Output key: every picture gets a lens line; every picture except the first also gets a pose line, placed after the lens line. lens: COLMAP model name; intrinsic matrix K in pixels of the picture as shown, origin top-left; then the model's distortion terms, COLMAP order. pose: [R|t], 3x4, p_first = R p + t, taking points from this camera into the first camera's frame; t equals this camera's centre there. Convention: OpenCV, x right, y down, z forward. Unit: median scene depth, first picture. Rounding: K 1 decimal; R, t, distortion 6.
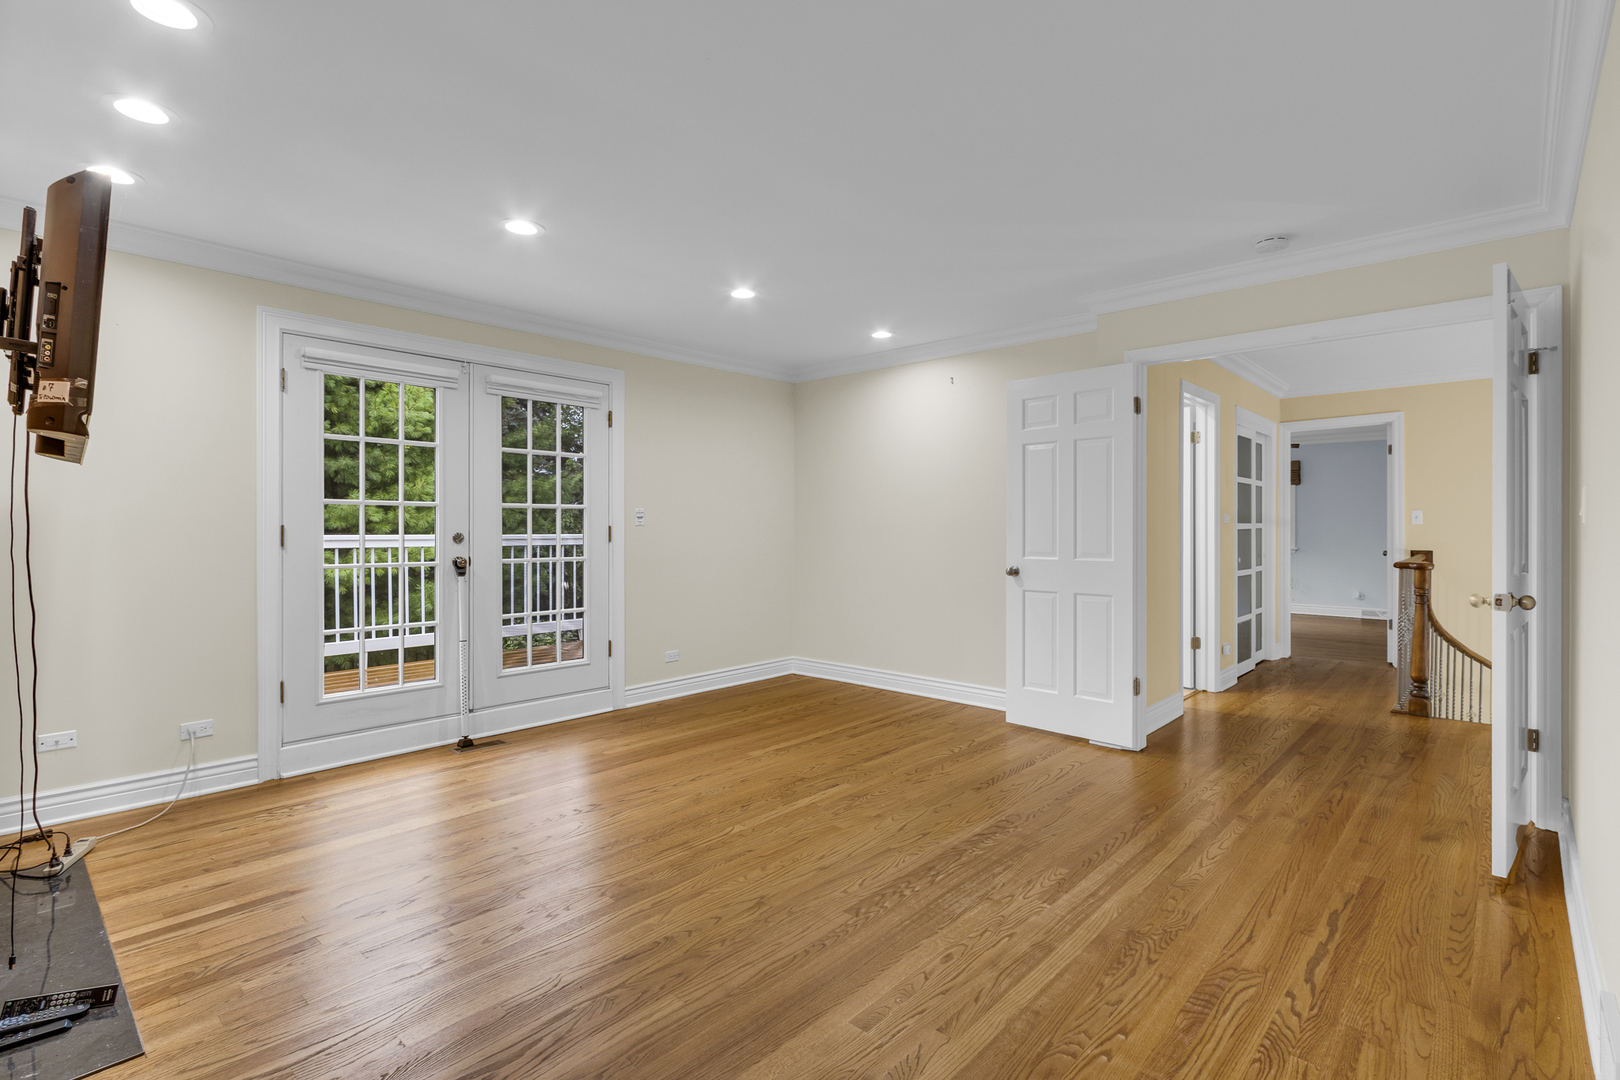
lens RADIAL K [[772.0, 0, 805.9], [0, 772.0, 533.3], [0, 0, 1]] dist [0.001036, -0.000381]
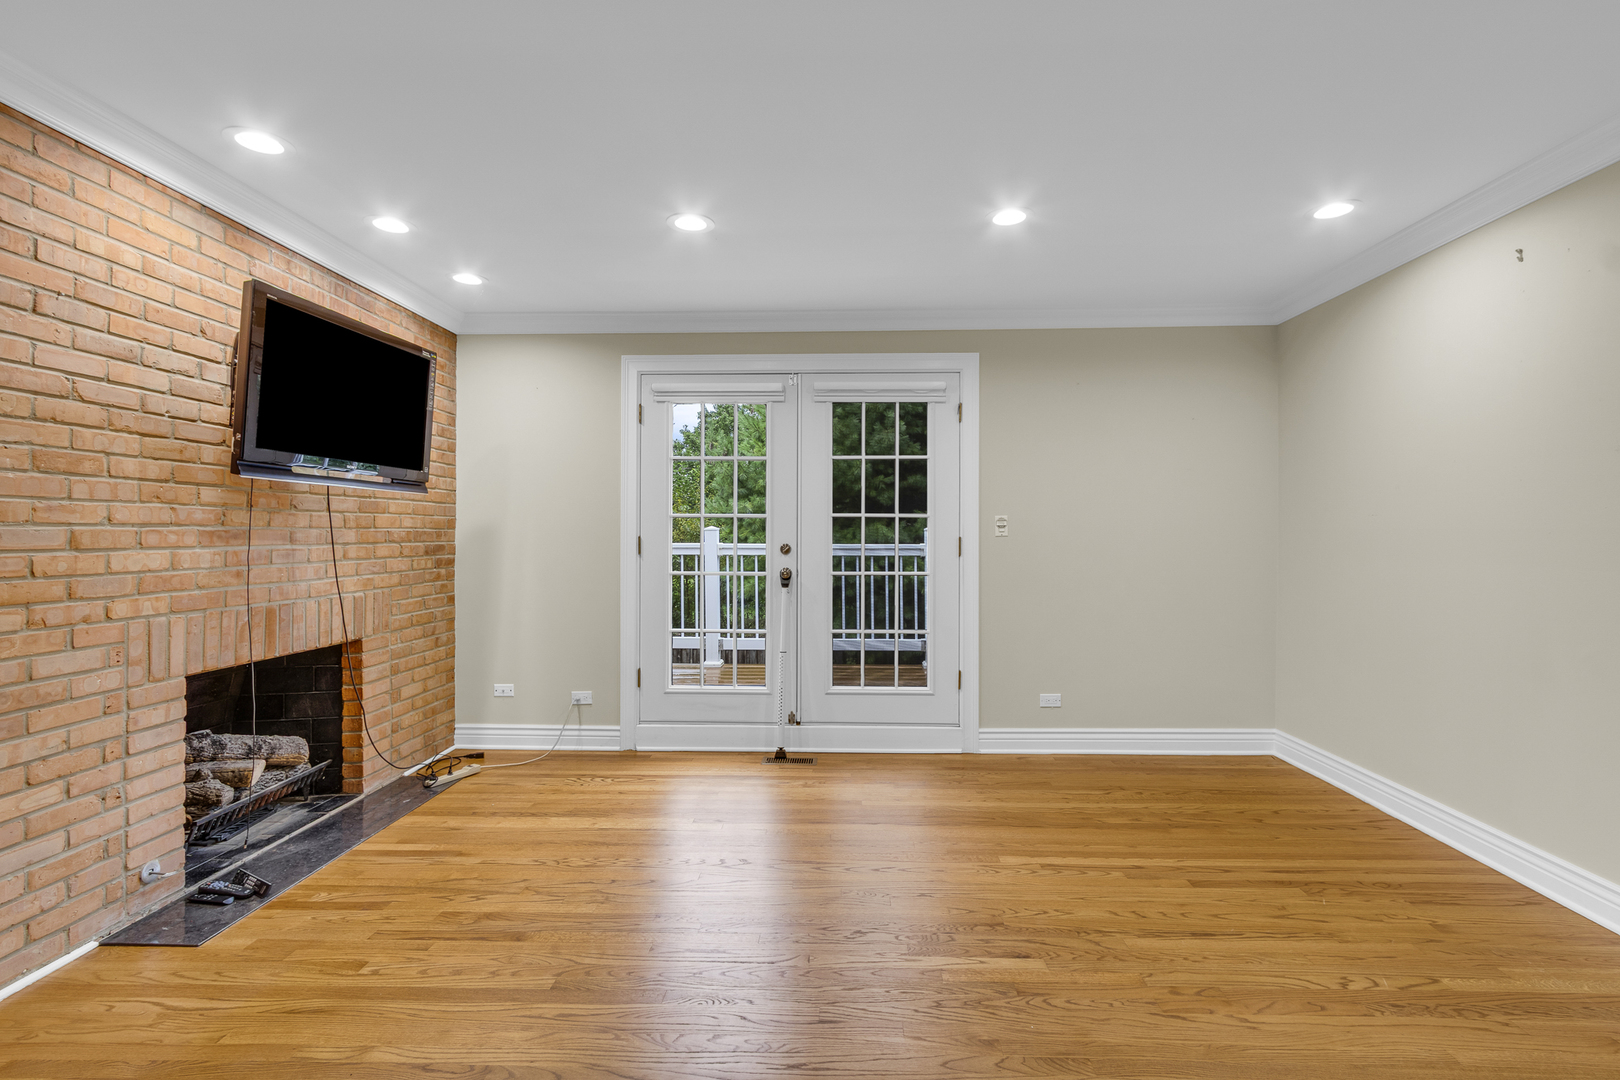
lens RADIAL K [[752.2, 0, 824.7], [0, 752.2, 531.6], [0, 0, 1]] dist [0.000634, 0.000759]
pose [[0.651068, -0.002352, -0.759016, 0.370386], [-0.004547, 0.999965, -0.006999, -0.010747], [0.759006, 0.008008, 0.651034, 0.448512]]
